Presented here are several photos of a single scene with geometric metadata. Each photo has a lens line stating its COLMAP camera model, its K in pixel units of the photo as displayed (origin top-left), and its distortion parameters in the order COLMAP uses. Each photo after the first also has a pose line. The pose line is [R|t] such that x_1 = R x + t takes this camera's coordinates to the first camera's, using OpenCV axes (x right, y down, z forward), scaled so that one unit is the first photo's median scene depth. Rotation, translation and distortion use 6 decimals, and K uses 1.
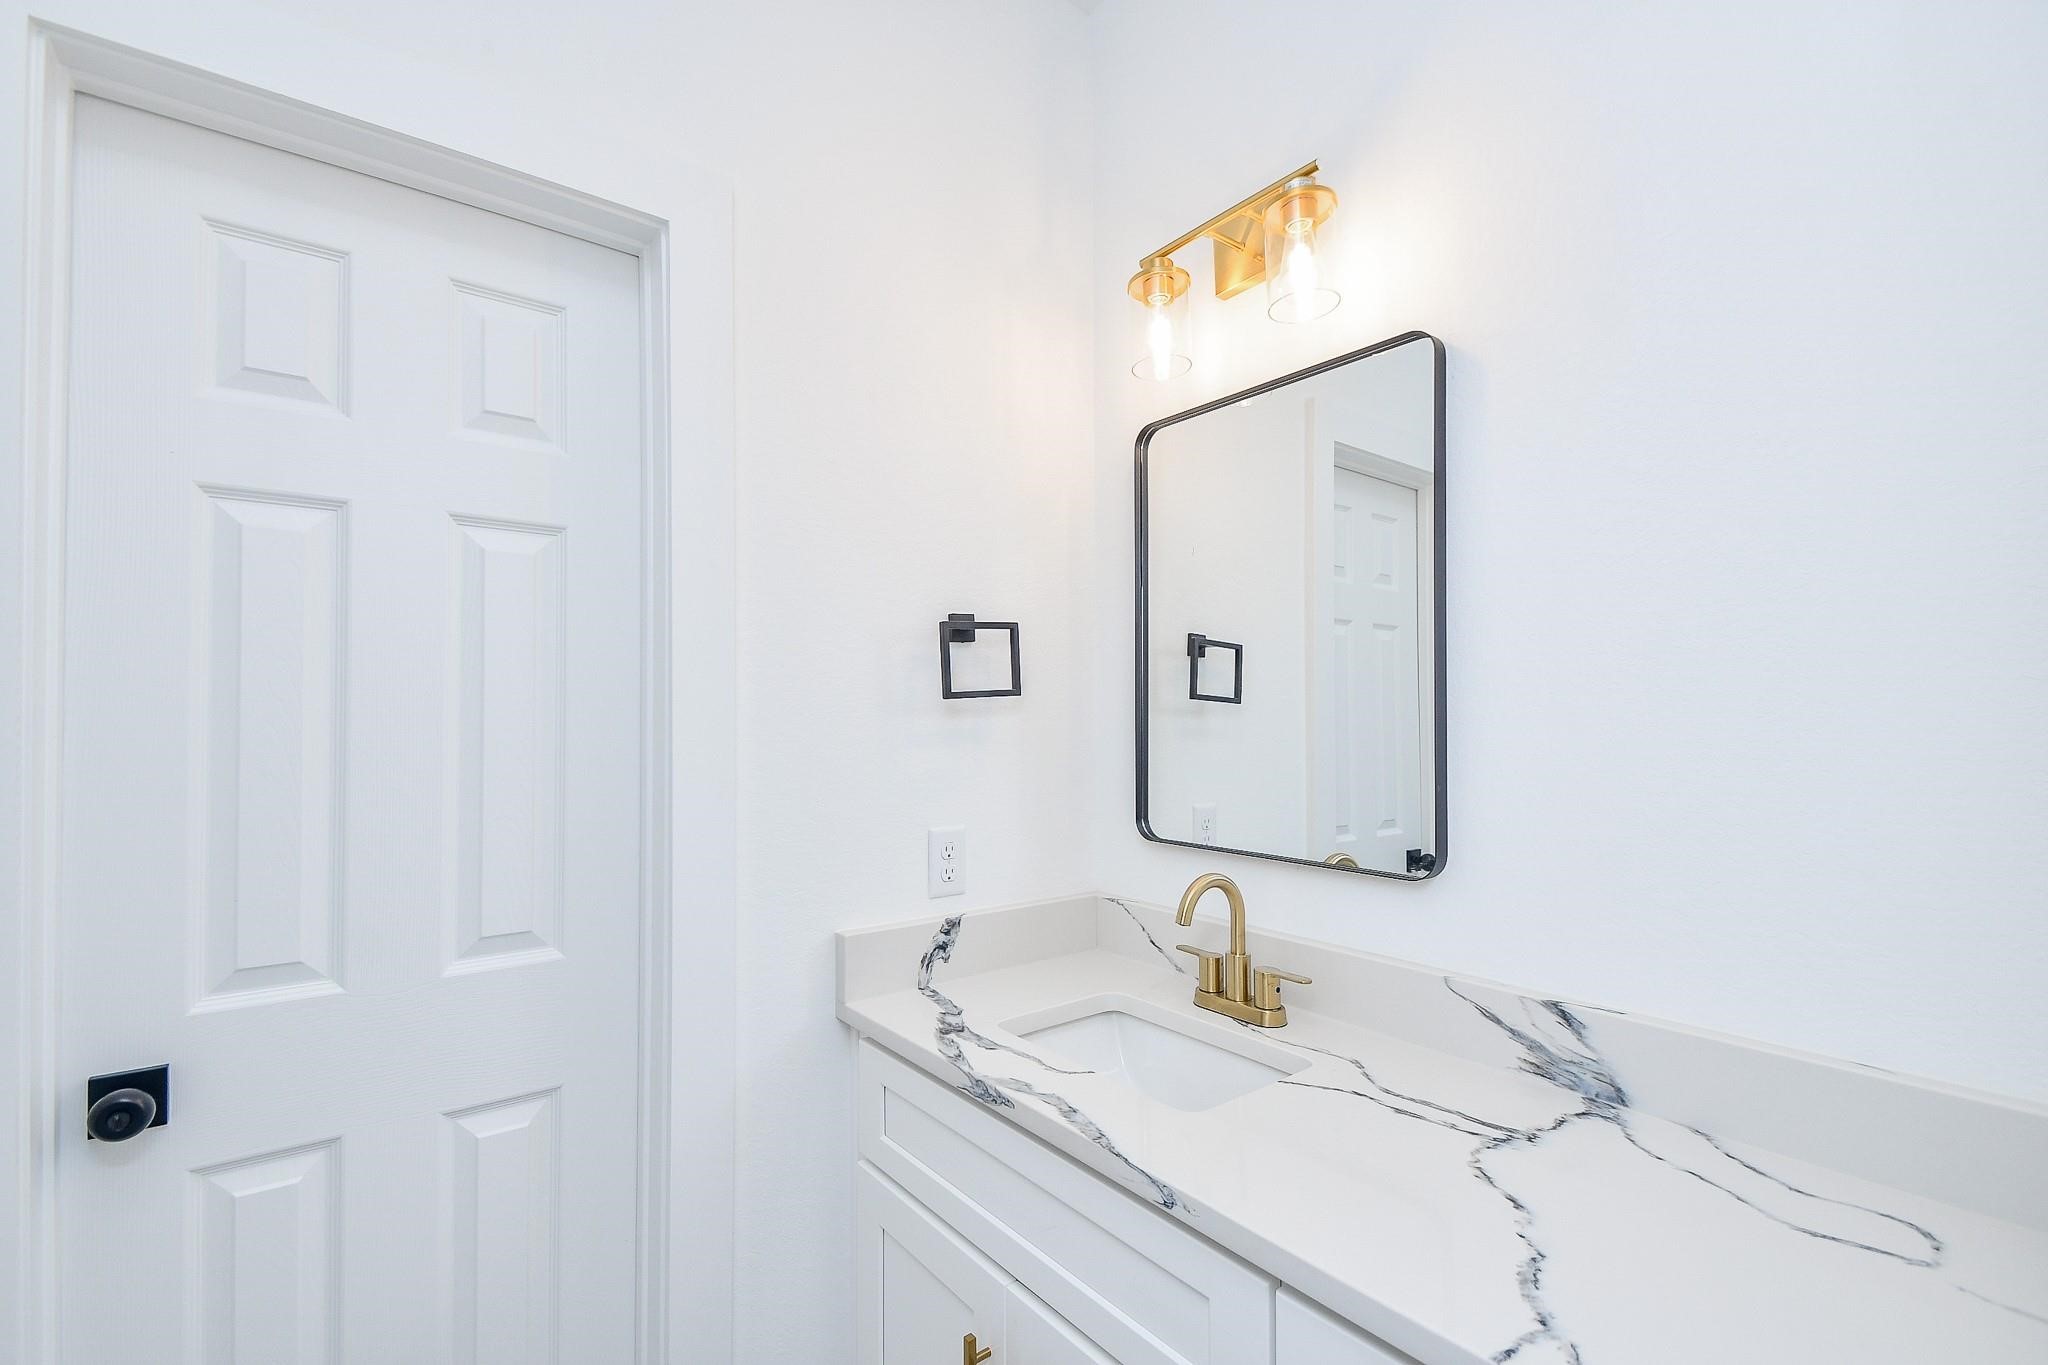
lens RADIAL K [[887.7, 0, 997.1], [0, 887.7, 706.0], [0, 0, 1]] dist [0.028683, -0.017091]
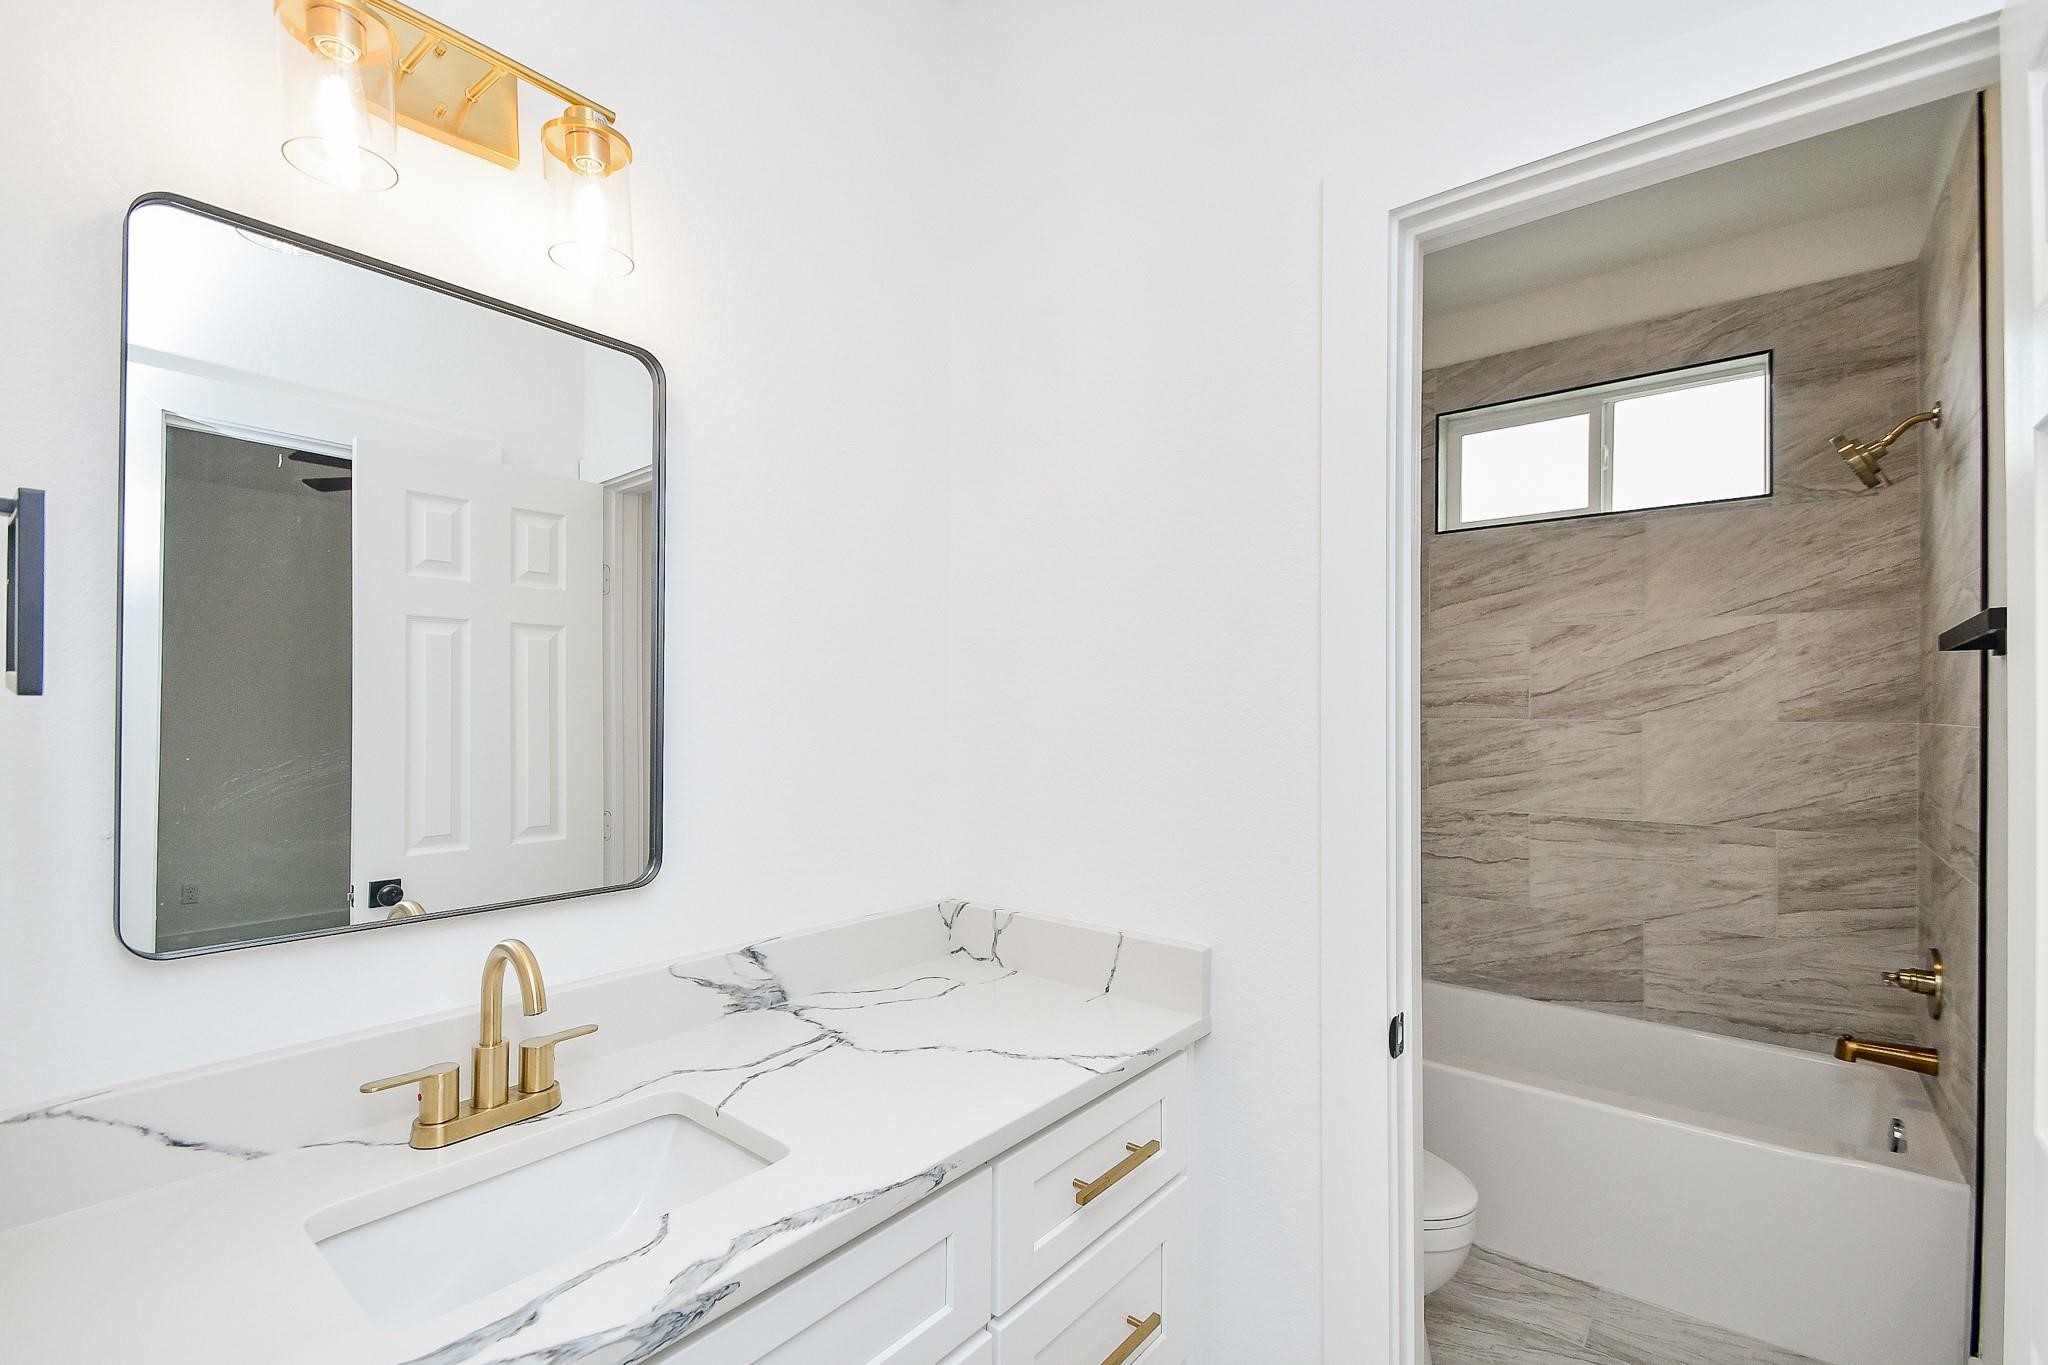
lens RADIAL K [[887.7, 0, 997.1], [0, 887.7, 706.0], [0, 0, 1]] dist [0.028683, -0.017091]
pose [[-0.212081, 0.016986, 0.977105, -0.706591], [-0.000313, 0.999848, -0.017449, 0.010468], [-0.977252, -0.004006, -0.212043, 0.943724]]
